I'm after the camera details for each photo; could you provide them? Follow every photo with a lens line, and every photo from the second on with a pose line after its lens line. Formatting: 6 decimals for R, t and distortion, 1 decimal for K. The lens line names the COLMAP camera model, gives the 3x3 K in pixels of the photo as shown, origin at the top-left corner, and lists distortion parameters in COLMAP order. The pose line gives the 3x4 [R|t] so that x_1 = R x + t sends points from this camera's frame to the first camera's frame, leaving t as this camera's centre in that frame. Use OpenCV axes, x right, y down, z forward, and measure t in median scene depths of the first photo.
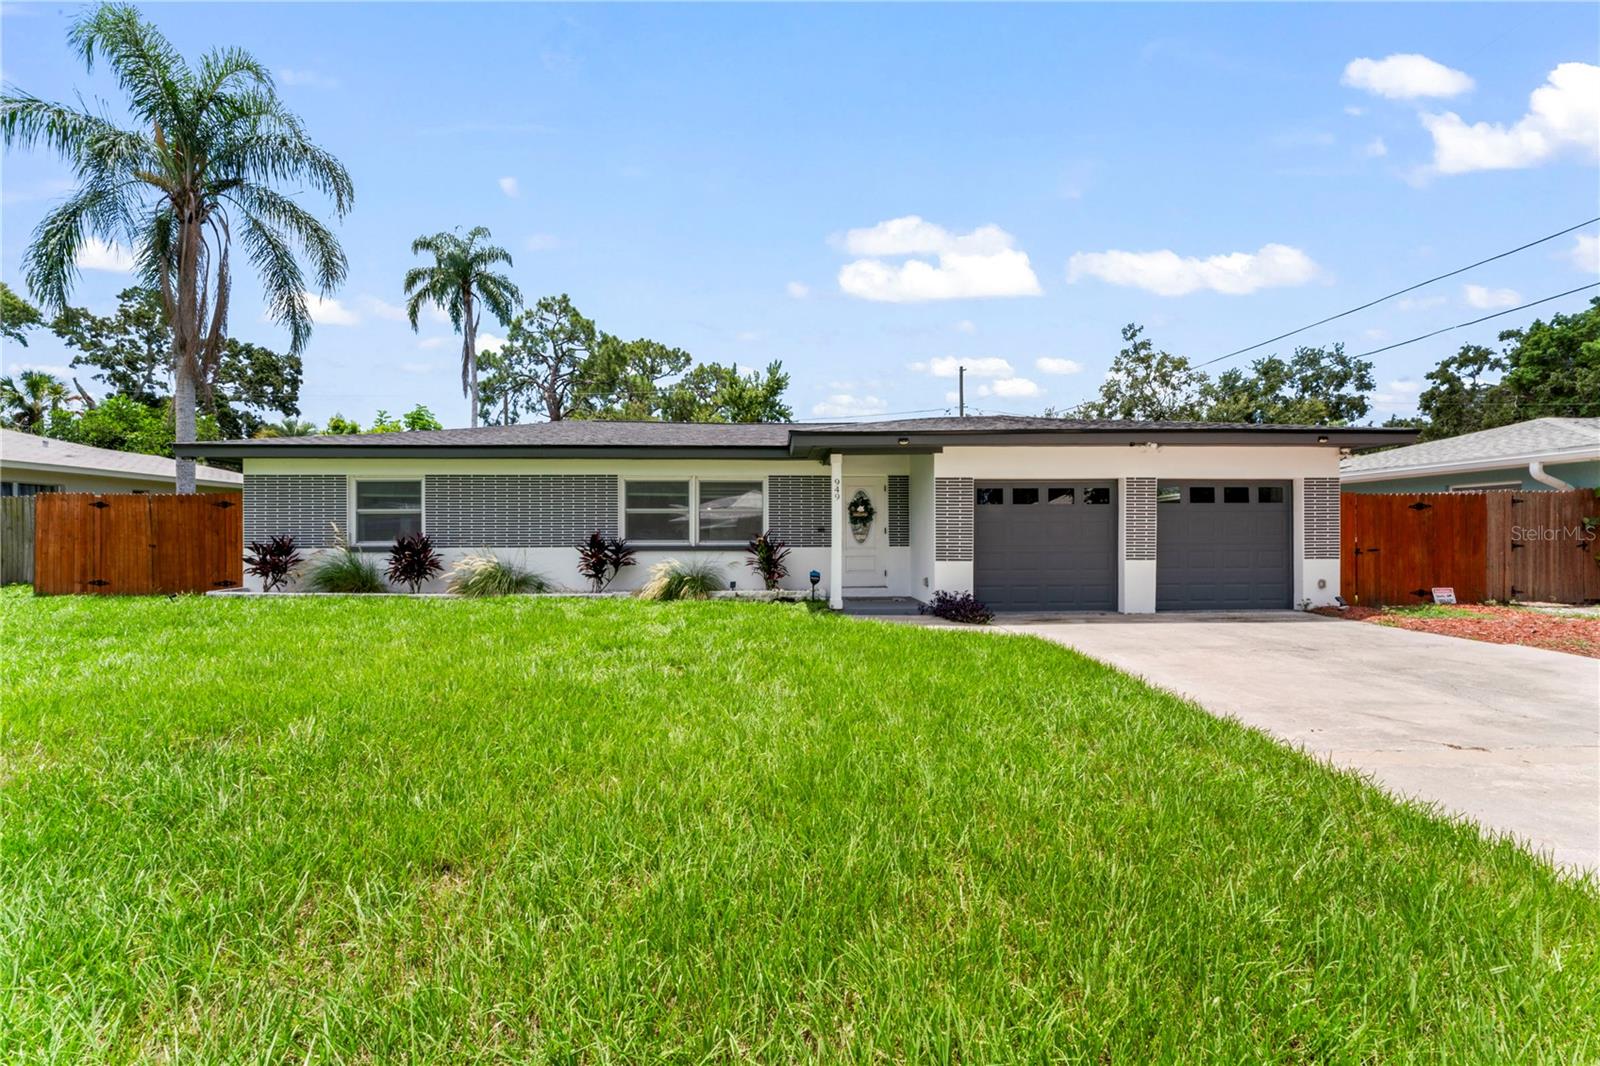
lens RADIAL K [[659.8, 0, 800.0], [0, 659.8, 533.0], [0, 0, 1]] dist [-0.001713, -0.000423]
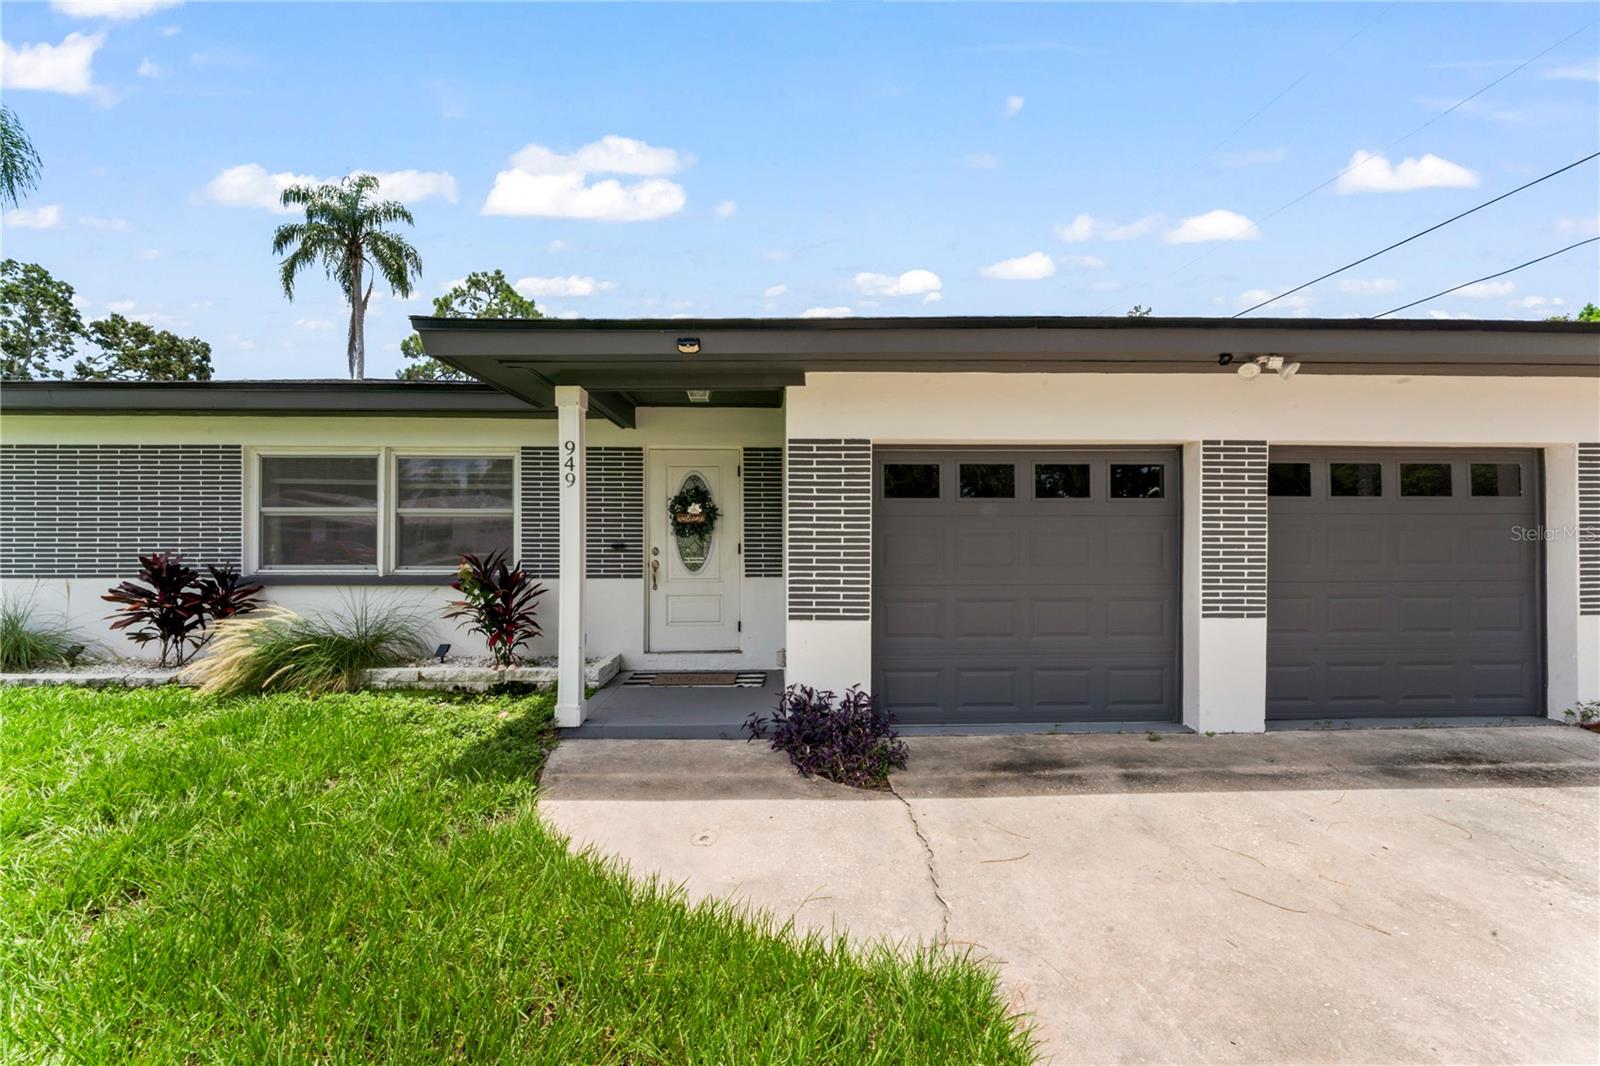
lens RADIAL K [[641.3, 0, 796.6], [0, 641.3, 535.1], [0, 0, 1]] dist [-0.002292, -0.000019]
pose [[0.999915, 0.002341, -0.012823, 0.184147], [-0.002369, 0.999995, -0.002182, -0.013521], [0.012818, 0.002213, 0.999915, 0.470225]]
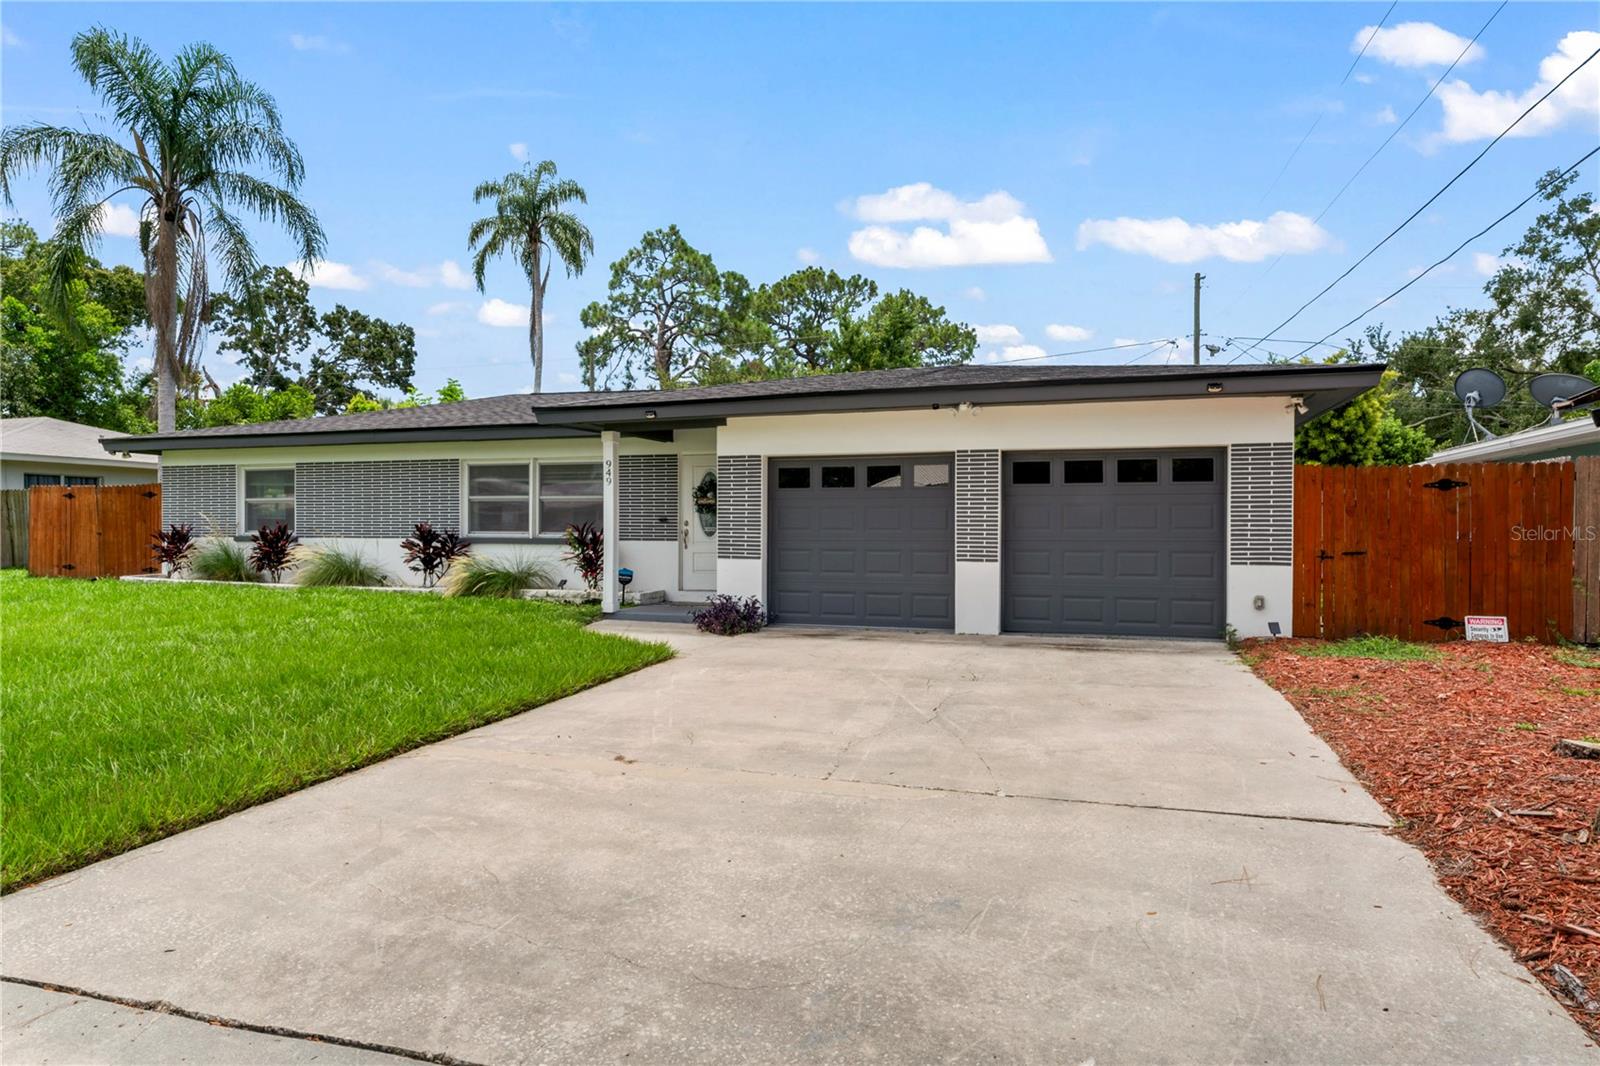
lens RADIAL K [[938.3, 0, 800.0], [0, 938.3, 533.0], [0, 0, 1]] dist [-0.001251, -0.000093]
pose [[0.938164, 0.006993, -0.346120, 0.595796], [-0.004400, 0.999956, 0.008276, 0.000867], [0.346163, -0.006241, 0.938154, -0.043980]]
